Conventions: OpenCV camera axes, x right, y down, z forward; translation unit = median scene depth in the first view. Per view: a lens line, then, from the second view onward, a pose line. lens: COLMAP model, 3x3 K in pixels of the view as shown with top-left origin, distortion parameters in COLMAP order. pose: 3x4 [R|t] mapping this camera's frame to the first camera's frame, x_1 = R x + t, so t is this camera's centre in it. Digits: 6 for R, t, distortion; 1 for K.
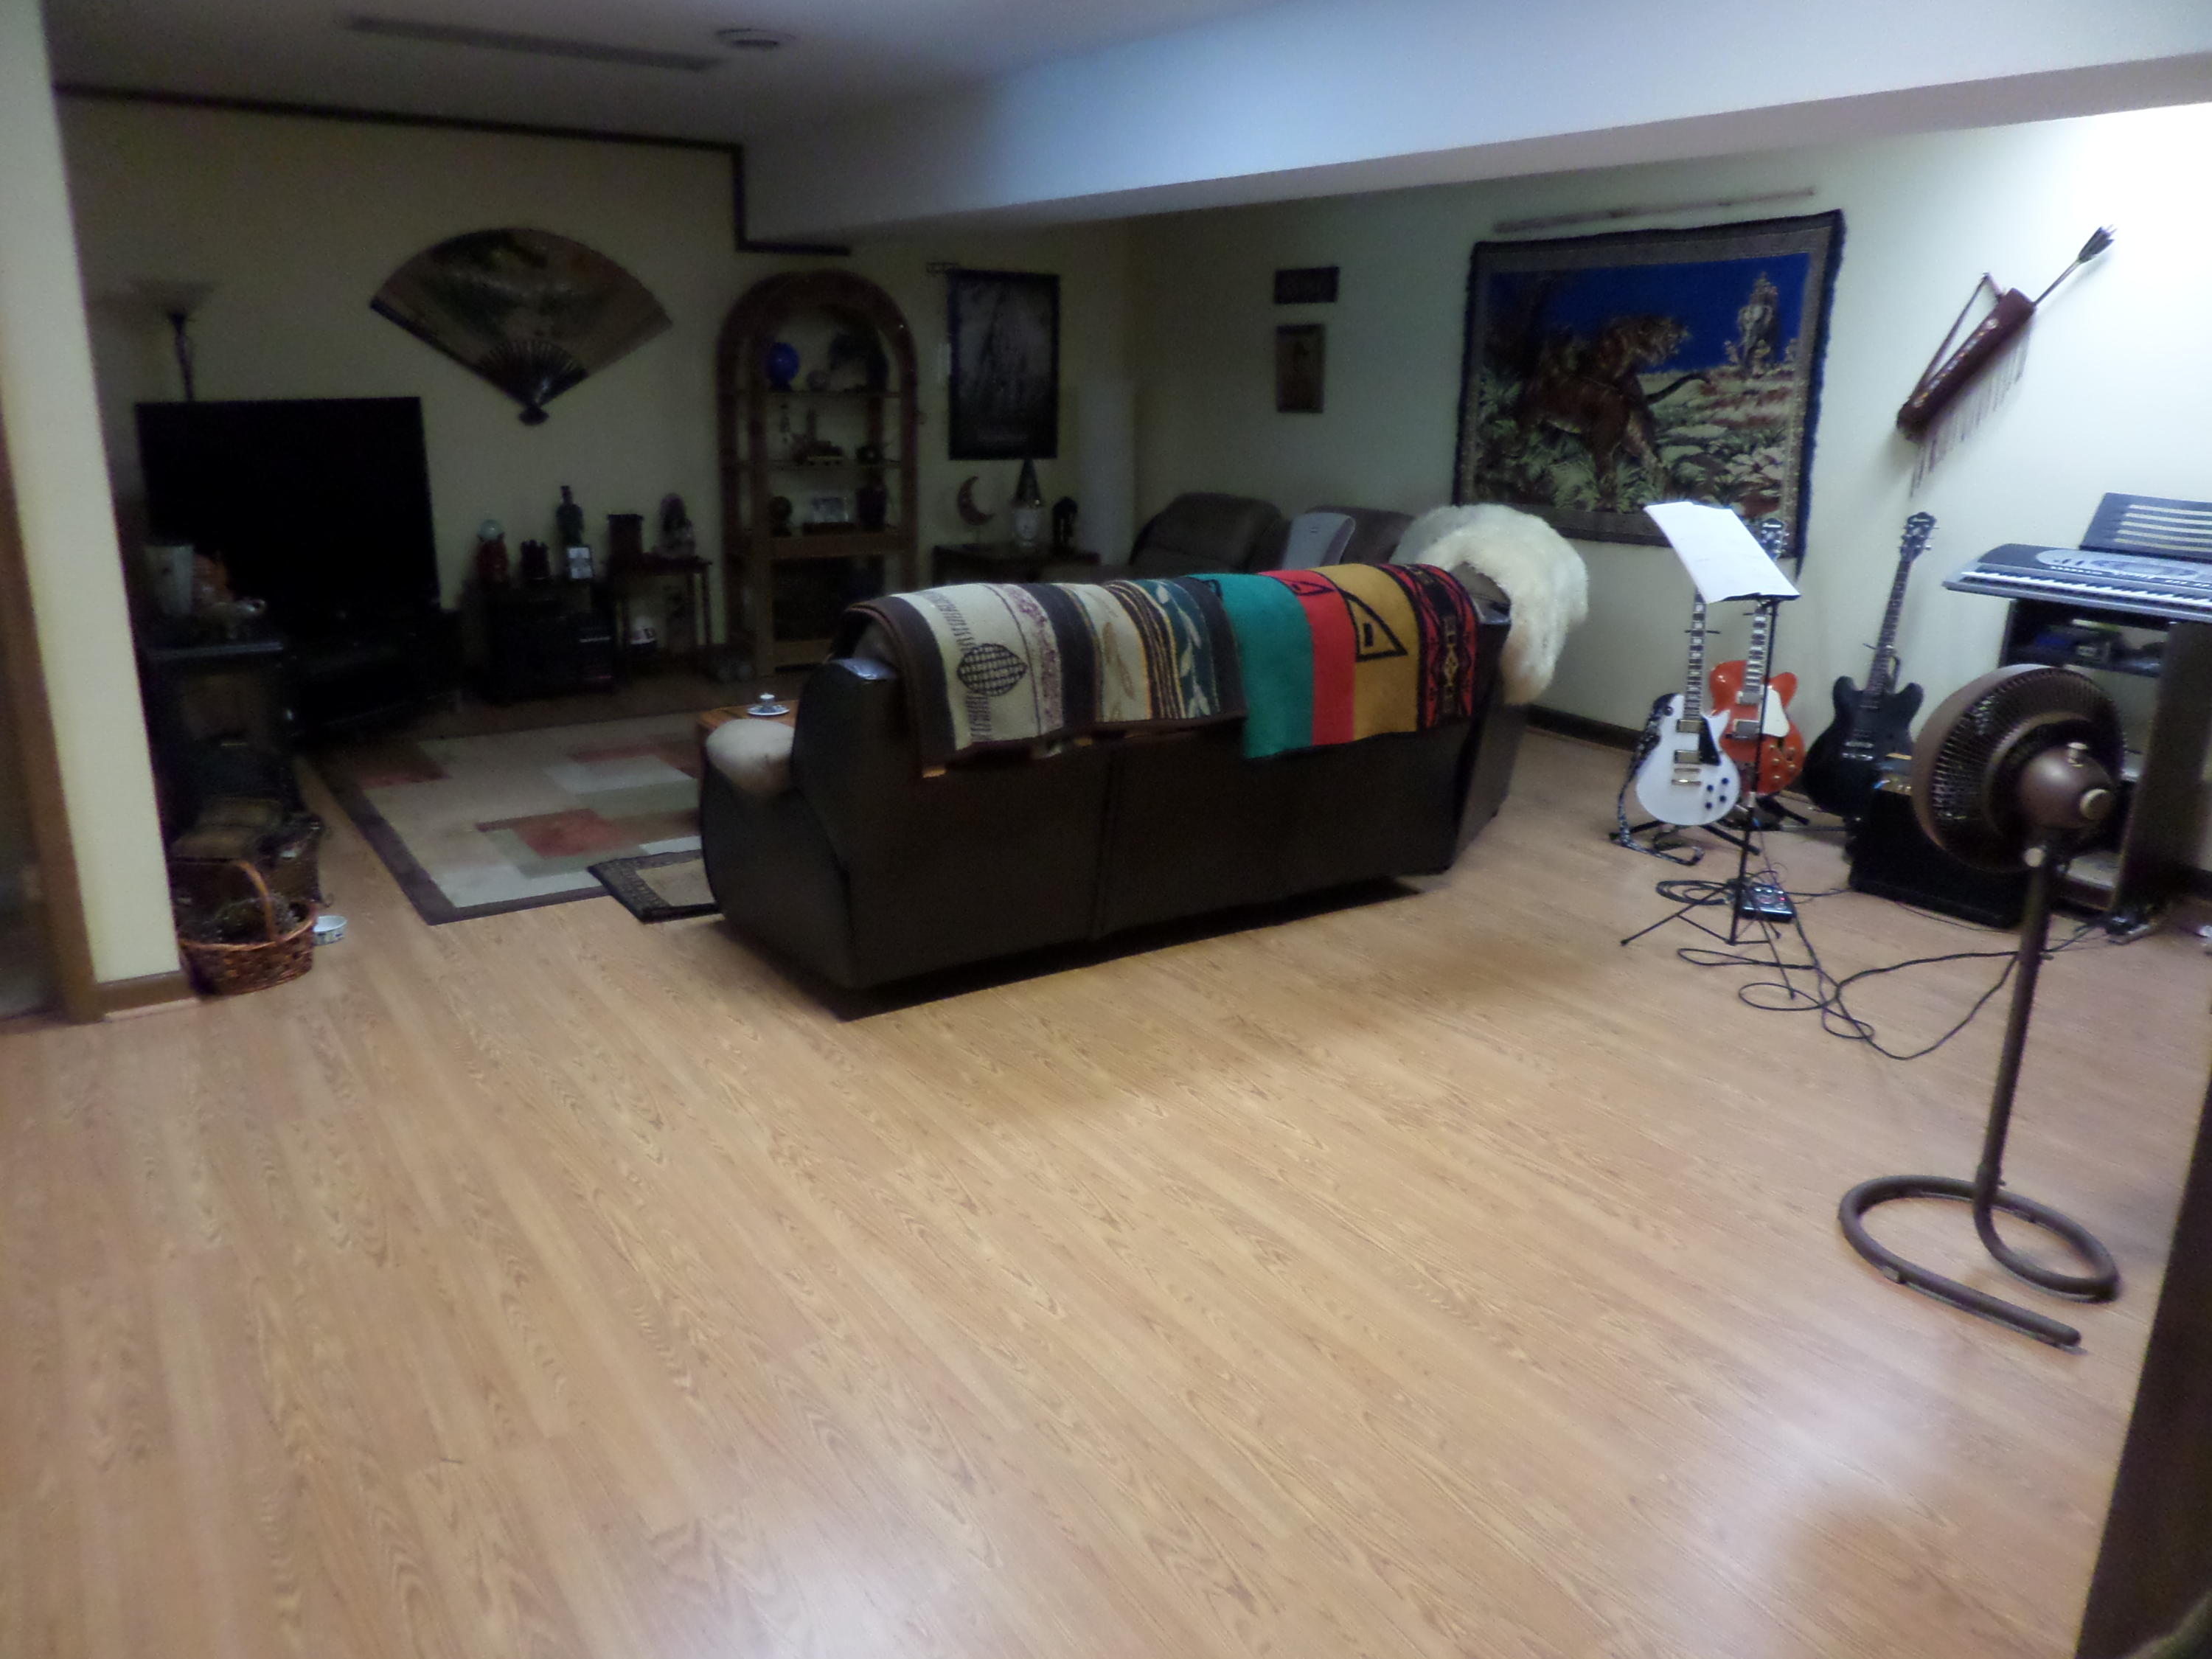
lens RADIAL K [[1573.6, 0, 1108.1], [0, 1573.6, 823.4], [0, 0, 1]] dist [-0.017310, 0.007346]
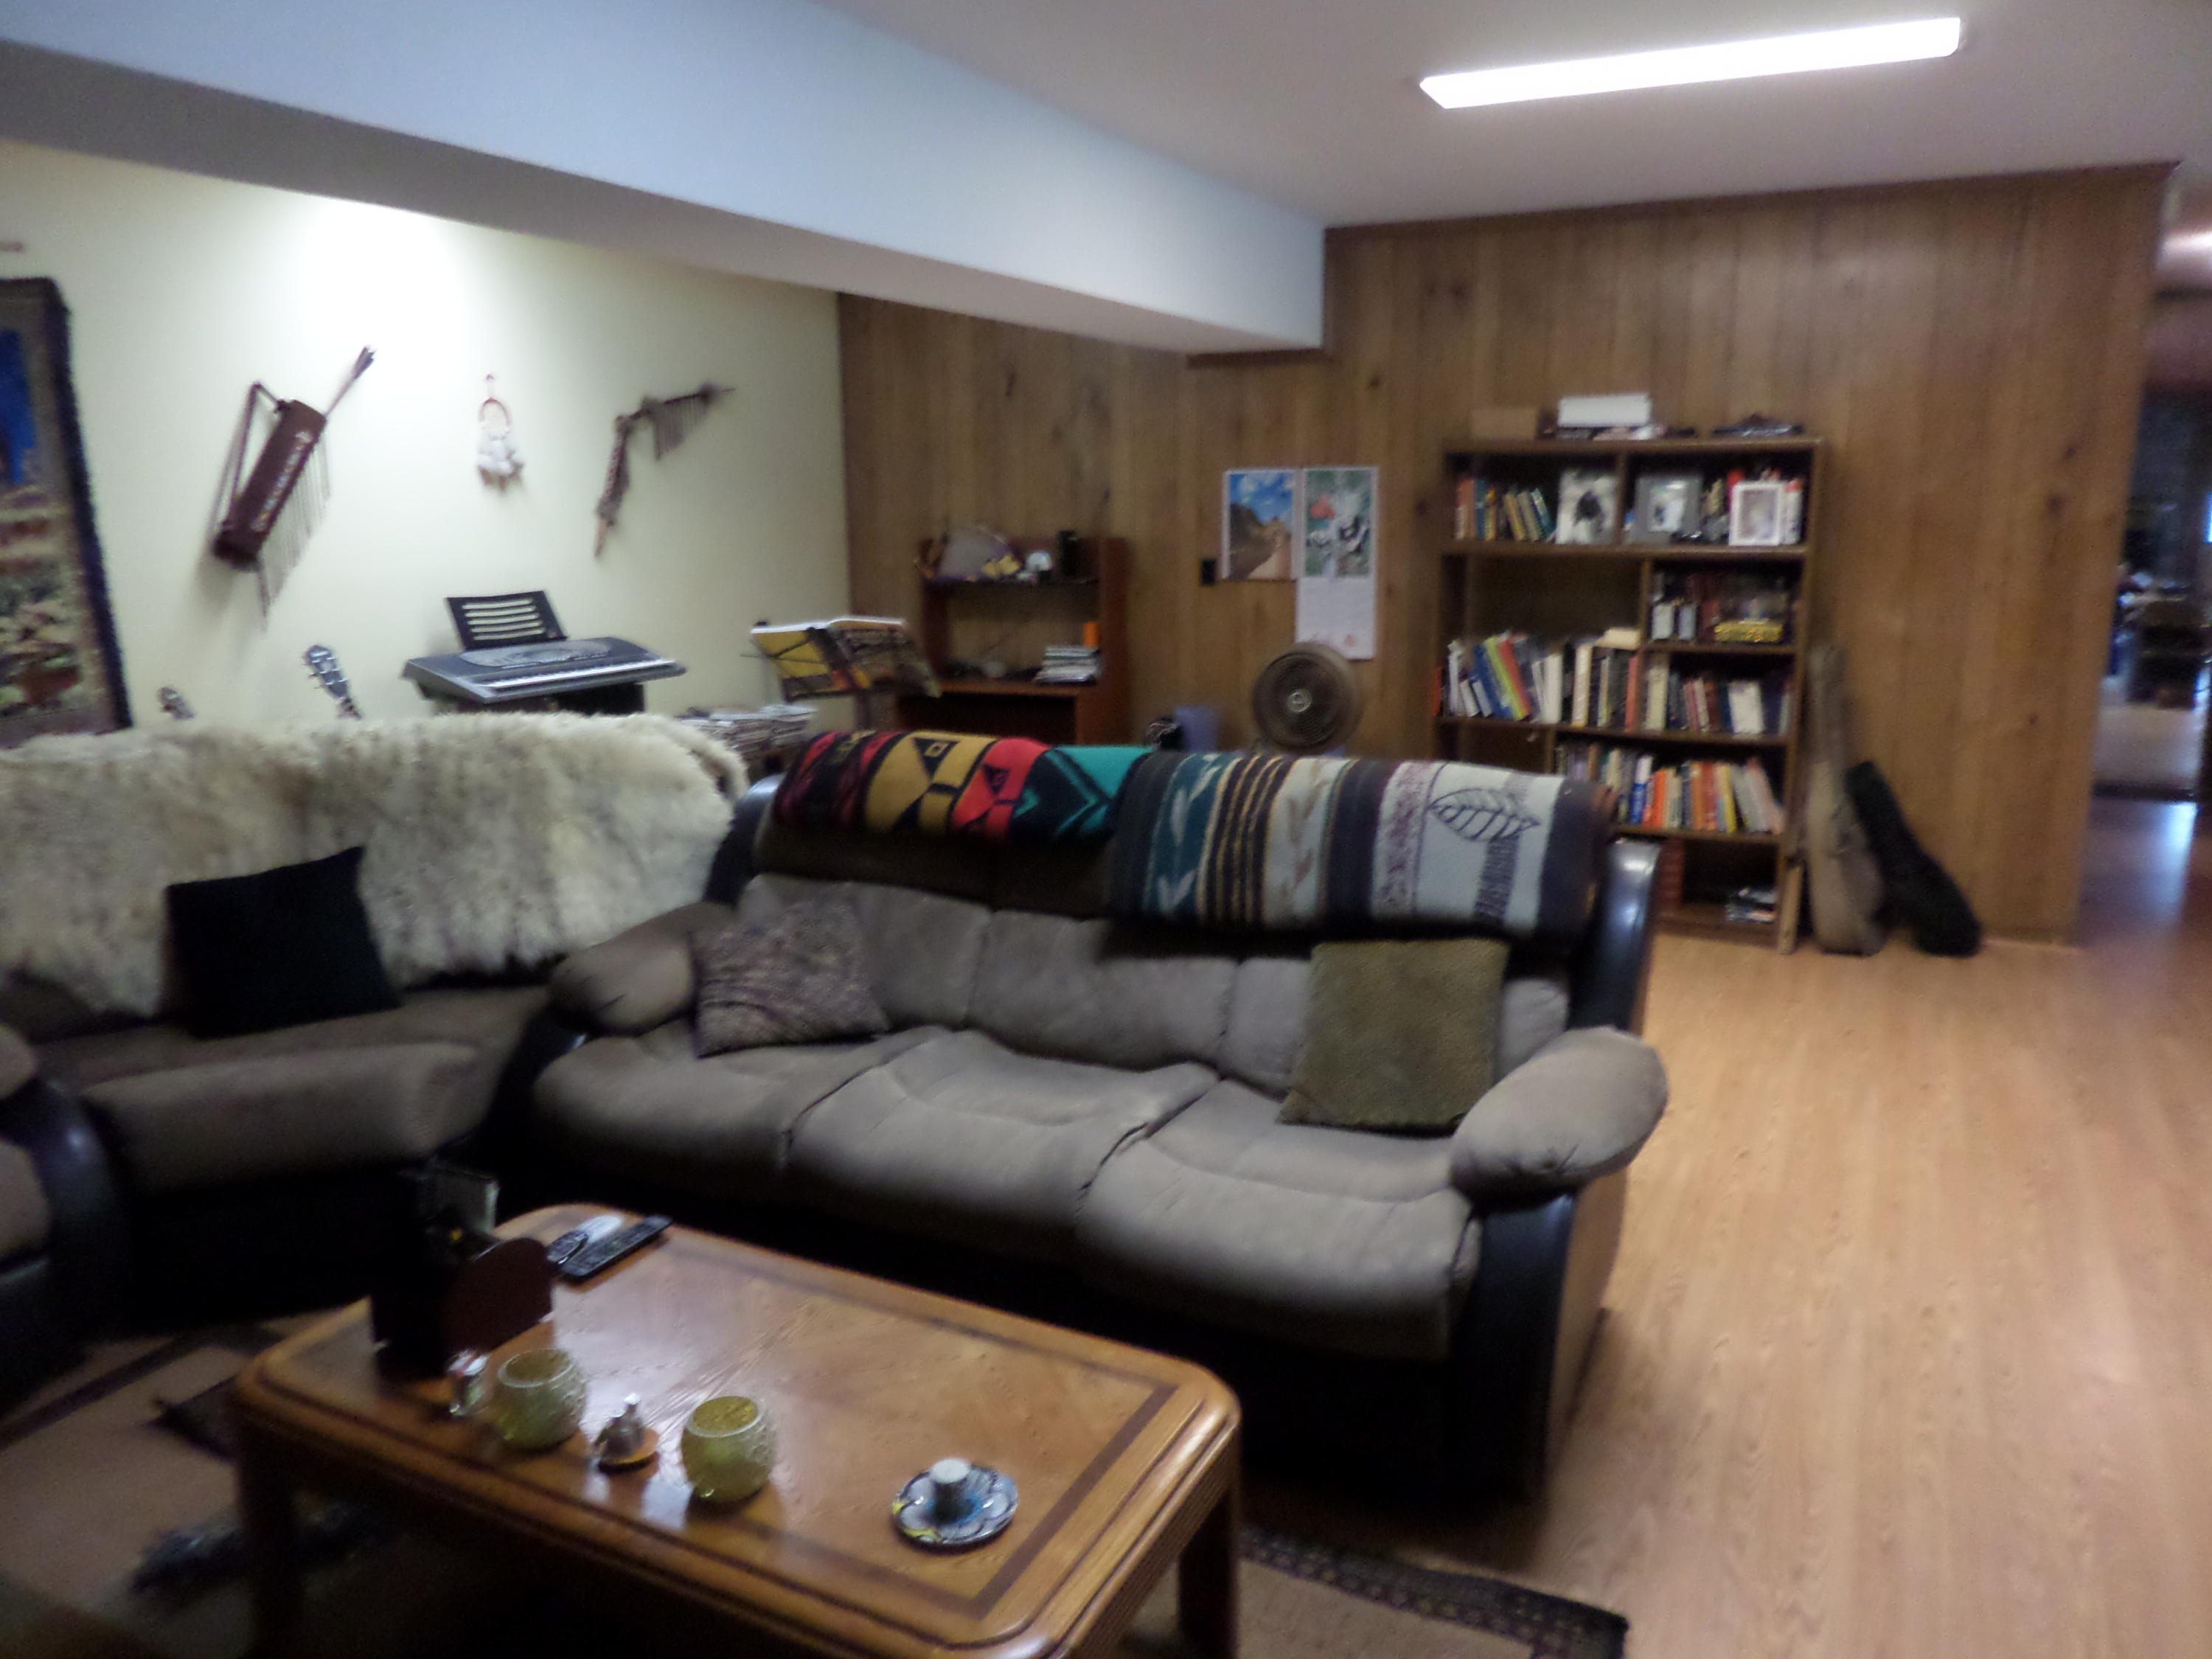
lens RADIAL K [[1573.6, 0, 1109.6], [0, 1573.6, 838.3], [0, 0, 1]] dist [-0.017310, 0.007346]
pose [[-0.481037, -0.203309, 0.852801, -0.497159], [0.246990, 0.901910, 0.354336, -0.317611], [-0.841190, 0.381081, -0.383637, 1.051148]]
